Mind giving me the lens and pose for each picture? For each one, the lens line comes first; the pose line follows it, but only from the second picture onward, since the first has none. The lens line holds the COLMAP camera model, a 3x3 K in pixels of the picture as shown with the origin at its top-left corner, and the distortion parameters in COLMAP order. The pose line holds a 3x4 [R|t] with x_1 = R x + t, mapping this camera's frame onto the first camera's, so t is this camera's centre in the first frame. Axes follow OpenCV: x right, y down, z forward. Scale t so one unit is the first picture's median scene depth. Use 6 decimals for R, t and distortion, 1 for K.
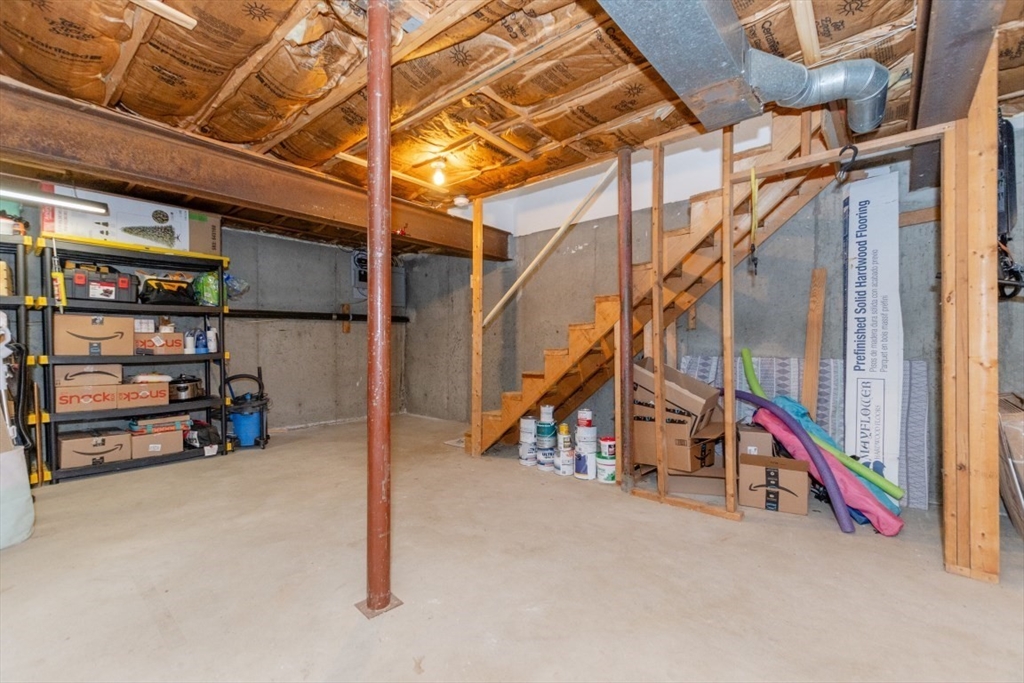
lens RADIAL K [[441.2, 0, 513.4], [0, 441.2, 348.4], [0, 0, 1]] dist [0.002137, 0.000036]
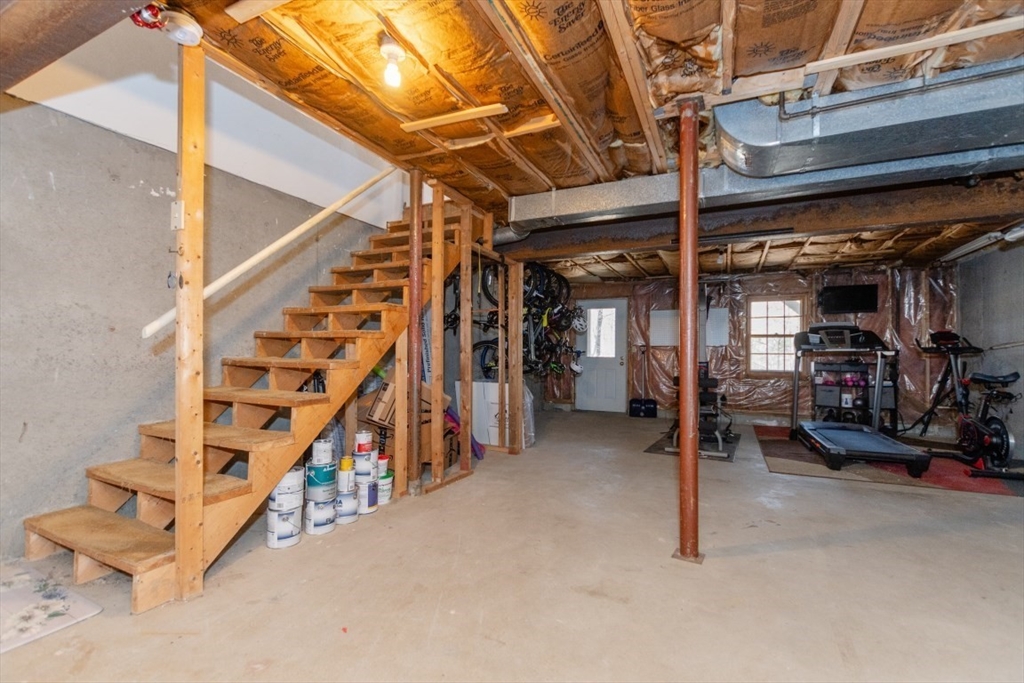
lens RADIAL K [[441.2, 0, 513.4], [0, 441.2, 348.4], [0, 0, 1]] dist [0.002137, 0.000036]
pose [[-0.249014, 0.009360, 0.968455, -0.806345], [-0.003623, 0.999937, -0.010596, -0.015875], [-0.968493, -0.006148, -0.248965, 1.014654]]
